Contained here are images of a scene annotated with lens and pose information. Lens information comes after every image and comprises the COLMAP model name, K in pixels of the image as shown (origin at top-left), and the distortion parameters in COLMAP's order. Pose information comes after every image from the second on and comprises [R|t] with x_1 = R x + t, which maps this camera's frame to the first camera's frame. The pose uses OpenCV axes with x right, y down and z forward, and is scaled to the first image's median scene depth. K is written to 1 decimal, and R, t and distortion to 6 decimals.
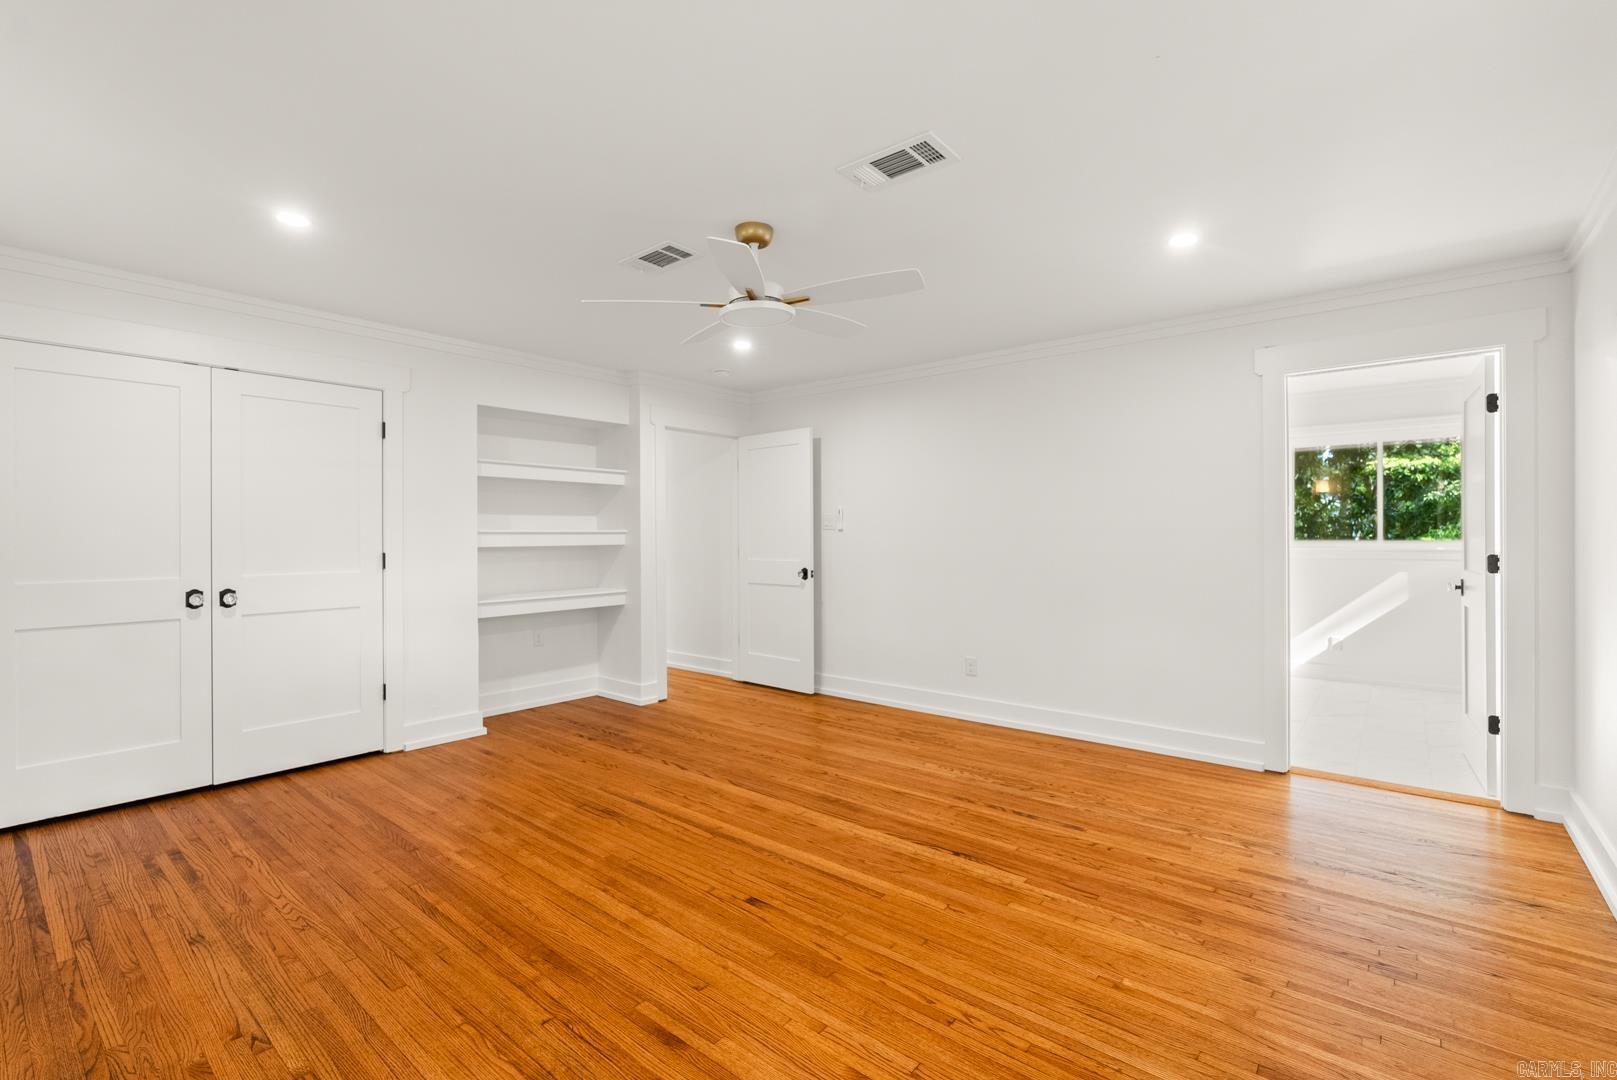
lens RADIAL K [[724.1, 0, 808.0], [0, 724.1, 533.7], [0, 0, 1]] dist [-0.008407, 0.001057]
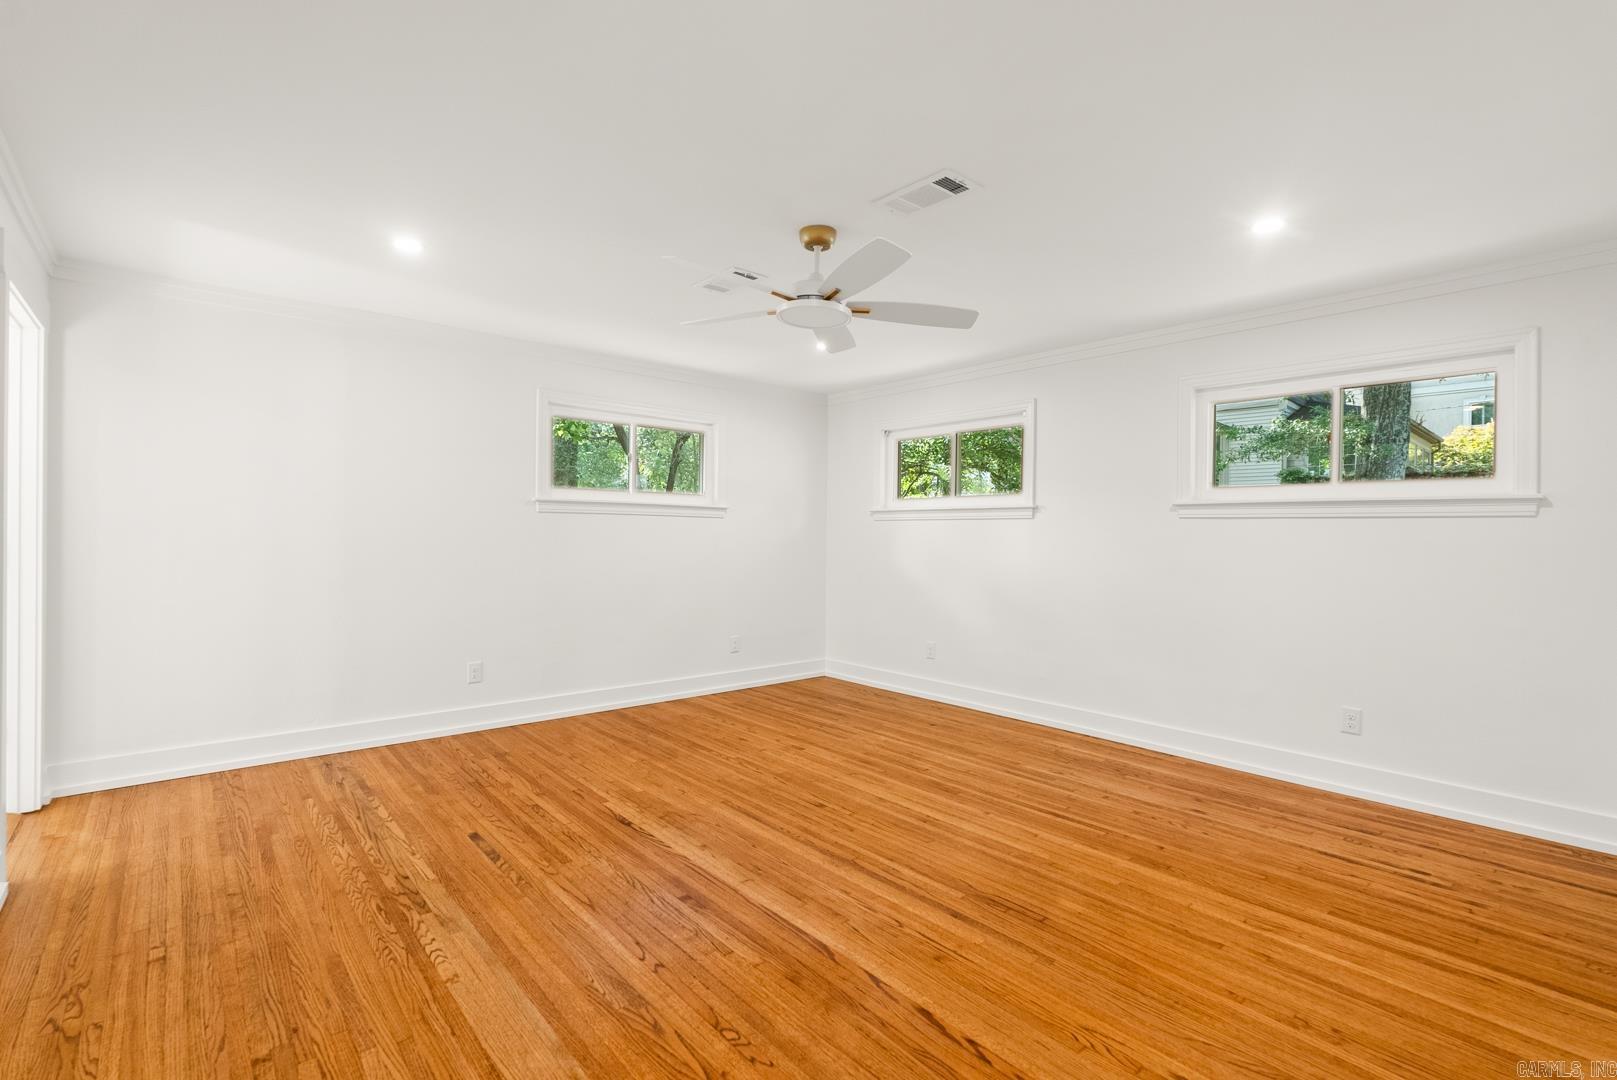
lens RADIAL K [[724.1, 0, 810.3], [0, 724.1, 533.9], [0, 0, 1]] dist [-0.008407, 0.001057]
pose [[-0.987921, -0.008660, 0.154714, -0.205028], [-0.008928, 0.999960, -0.001038, 0.004775], [-0.154699, -0.002407, -0.987959, 1.825370]]
